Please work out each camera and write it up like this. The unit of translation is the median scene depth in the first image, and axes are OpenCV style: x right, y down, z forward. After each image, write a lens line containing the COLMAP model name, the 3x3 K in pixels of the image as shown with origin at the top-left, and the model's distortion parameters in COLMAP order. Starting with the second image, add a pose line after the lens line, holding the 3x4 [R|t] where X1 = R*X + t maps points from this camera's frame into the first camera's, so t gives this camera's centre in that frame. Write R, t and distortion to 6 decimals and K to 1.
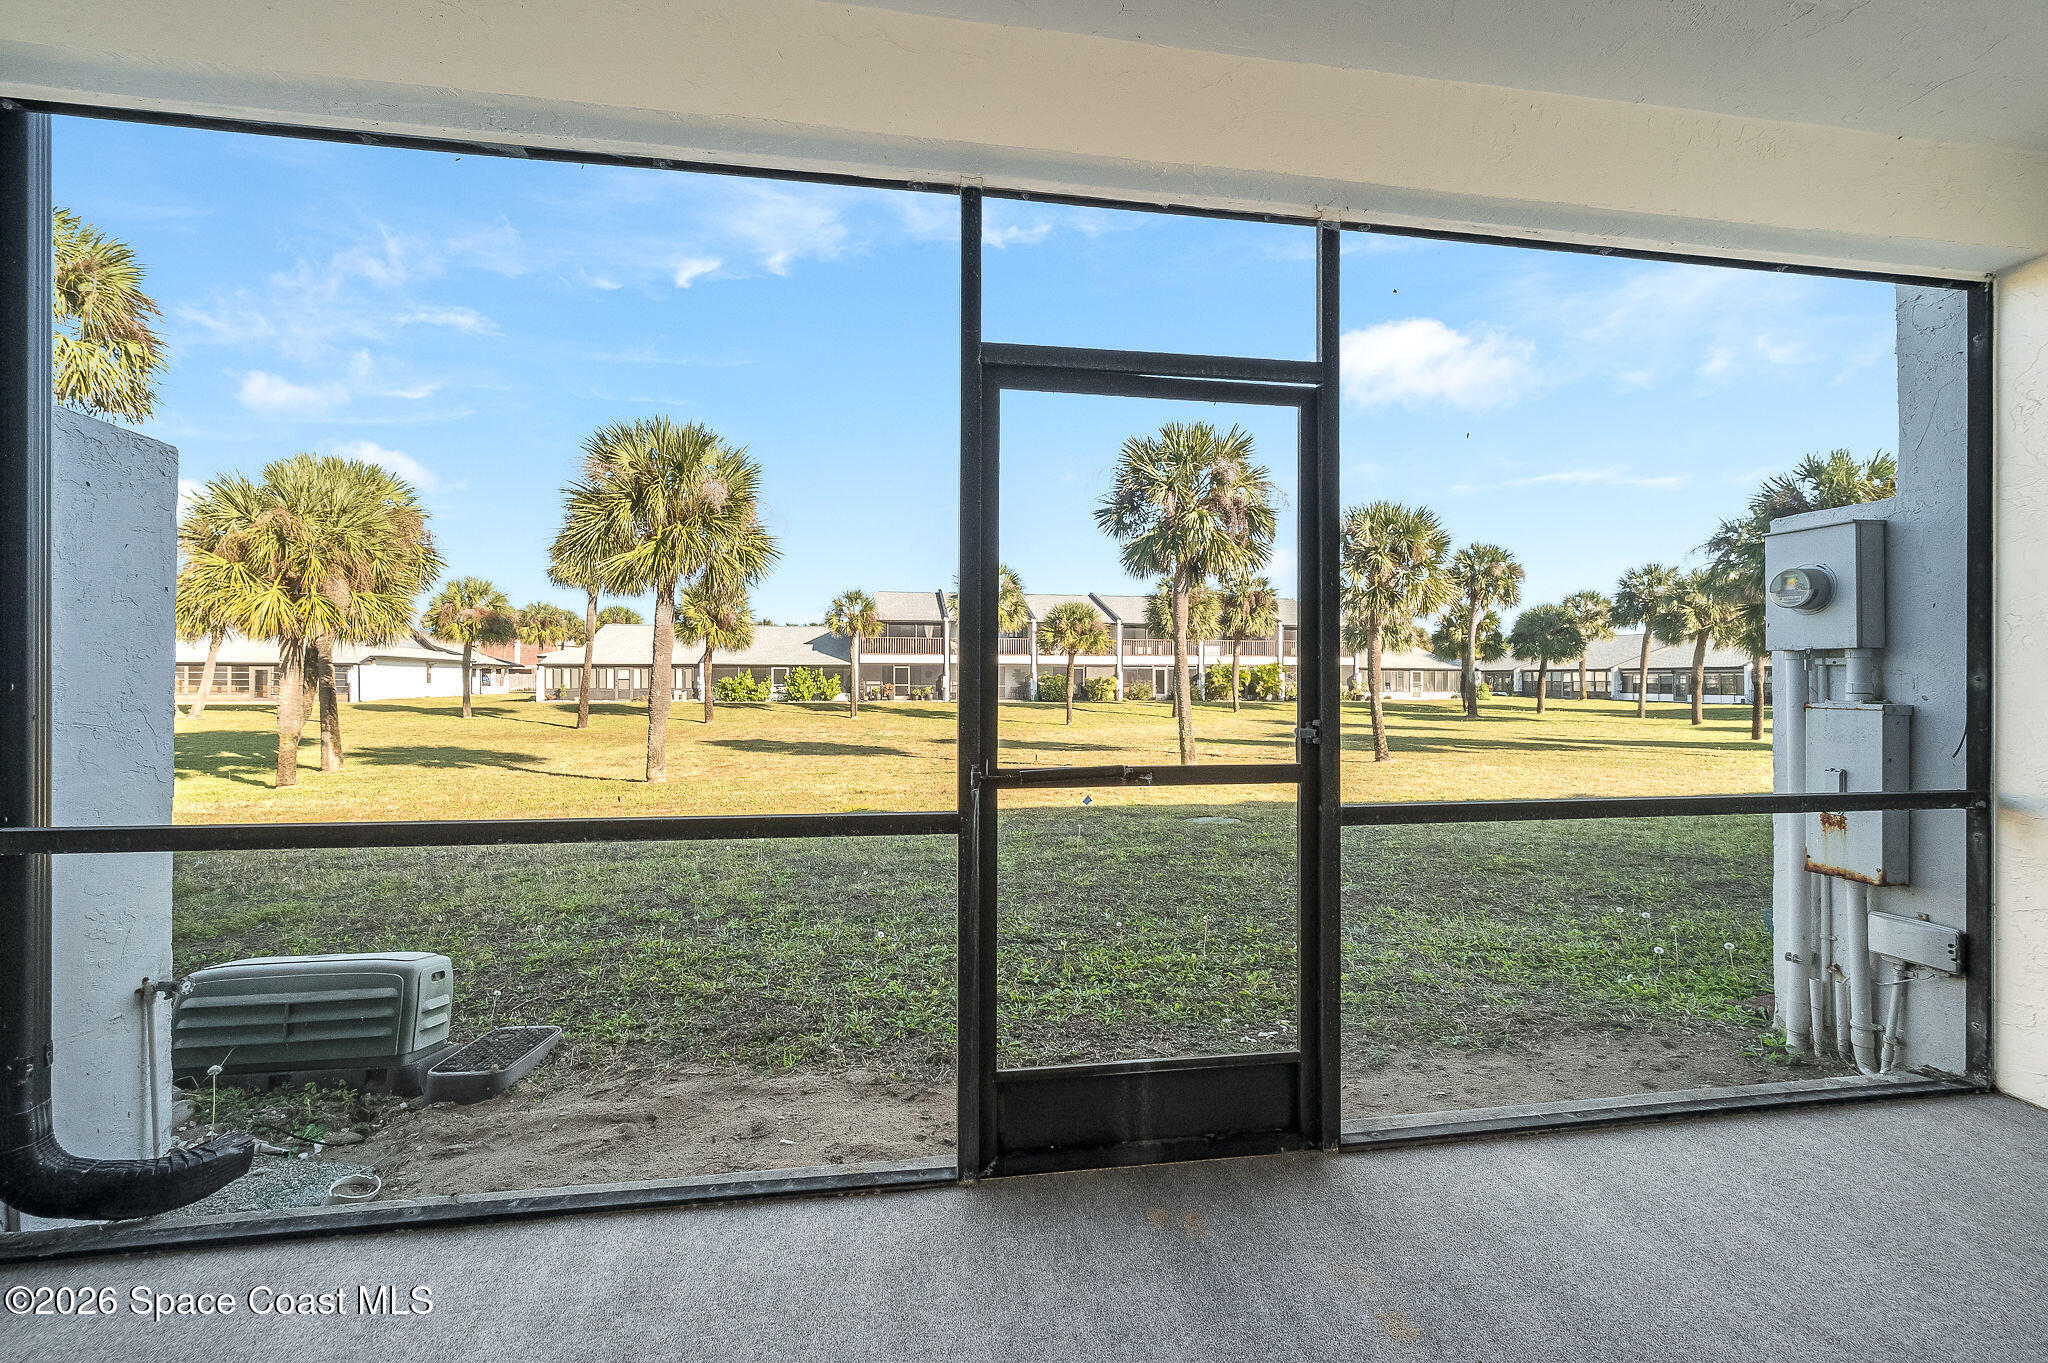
lens RADIAL K [[827.3, 0, 1008.4], [0, 827.3, 672.4], [0, 0, 1]] dist [0.000244, 0.000465]
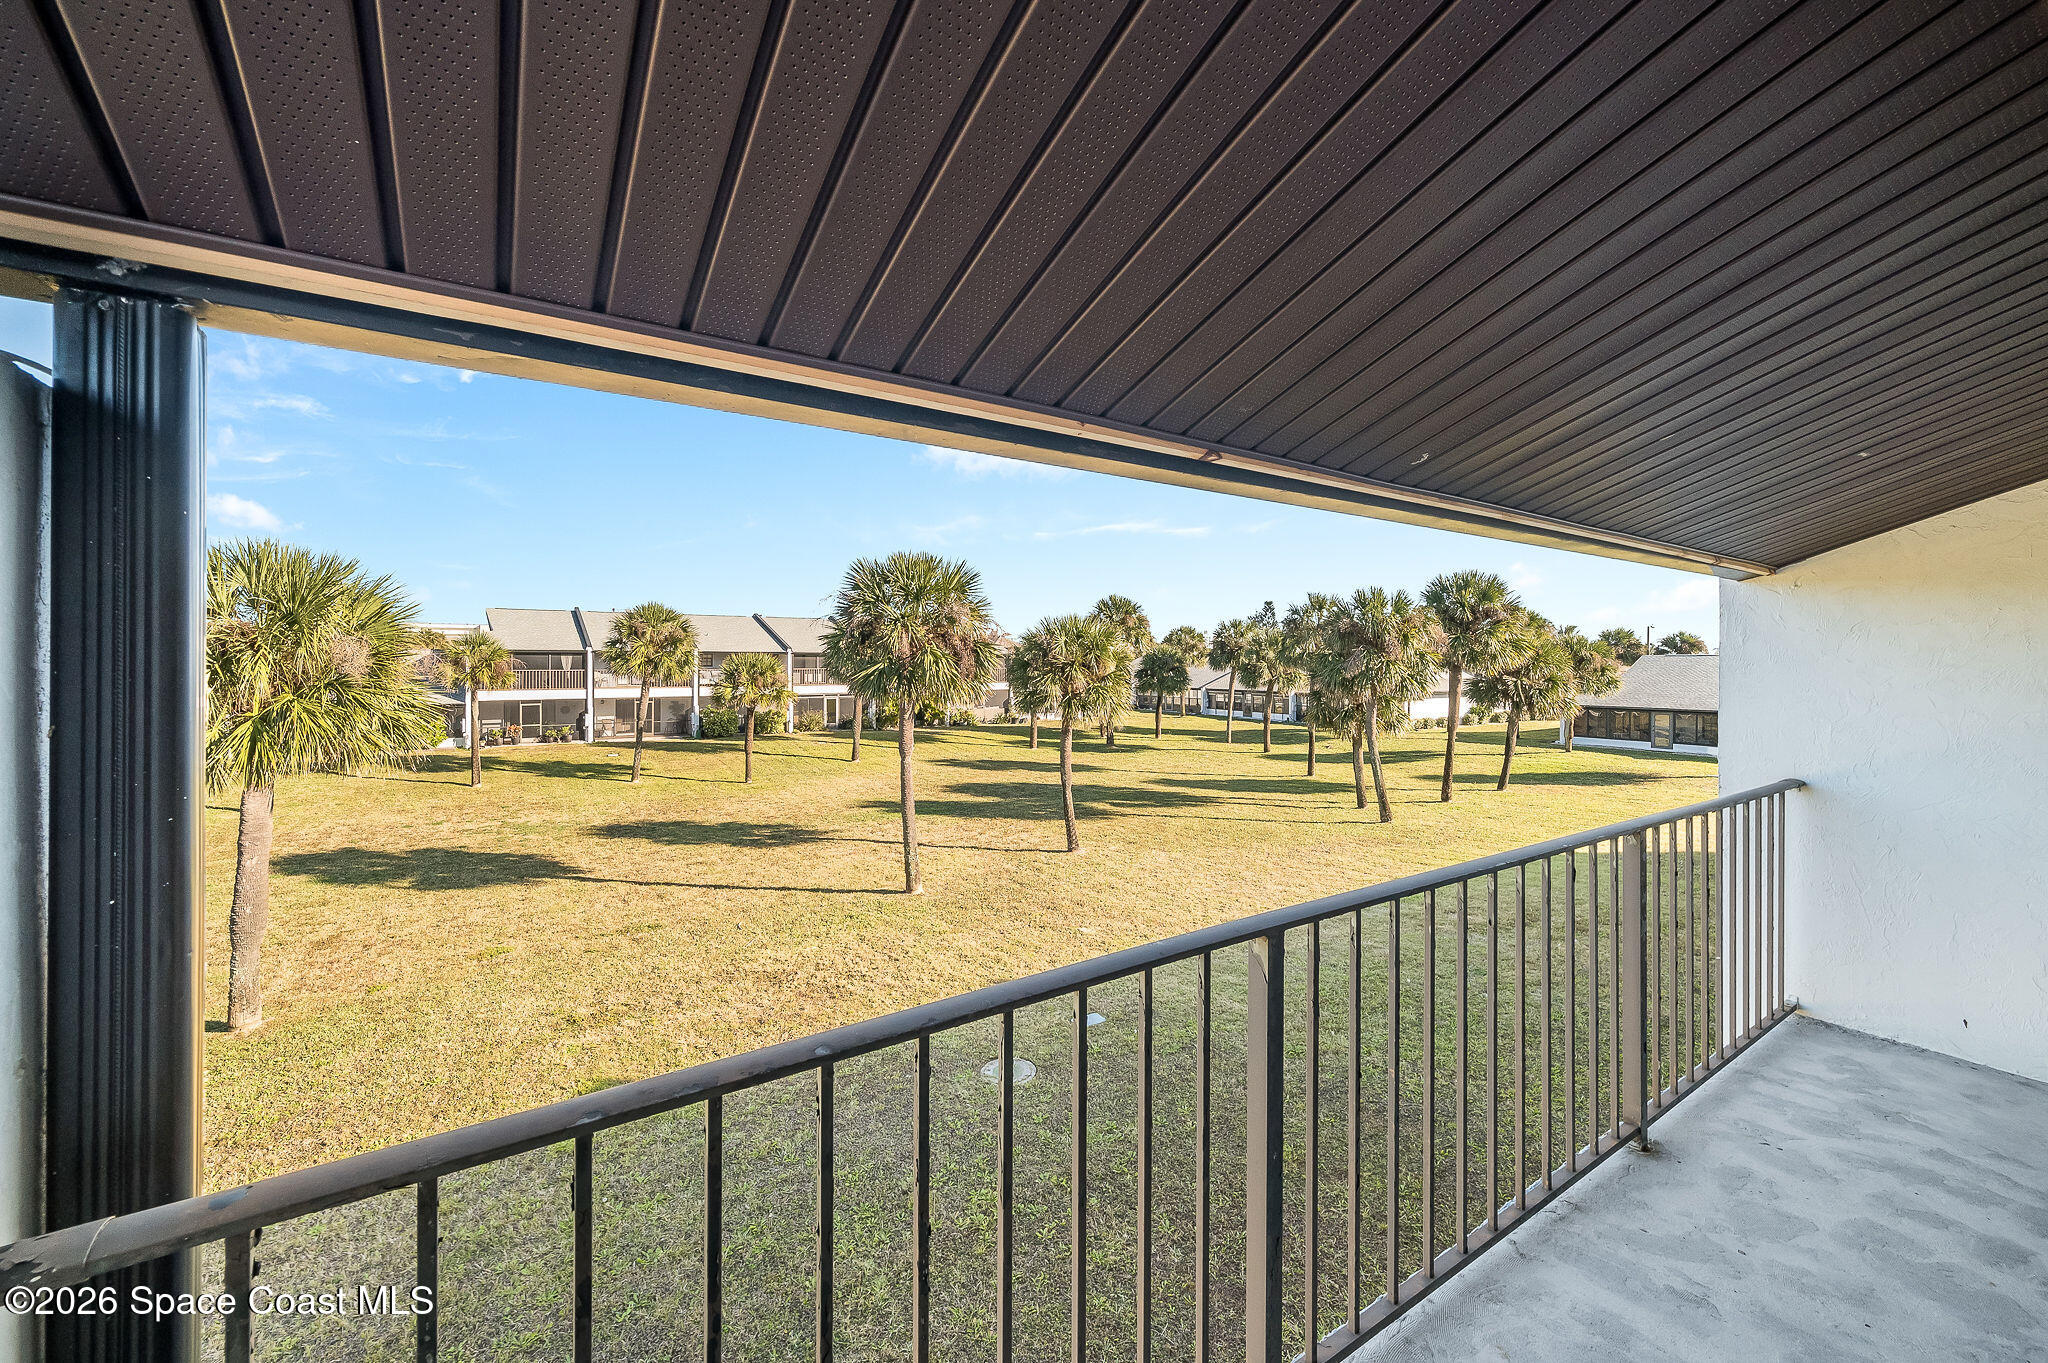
lens RADIAL K [[827.3, 0, 1002.4], [0, 827.3, 632.6], [0, 0, 1]] dist [0.000244, 0.000465]
pose [[0.907685, 0.000630, 0.419651, -0.047166], [-0.003169, 0.999981, 0.005353, -0.090377], [-0.419640, -0.006188, 0.907670, 0.017299]]
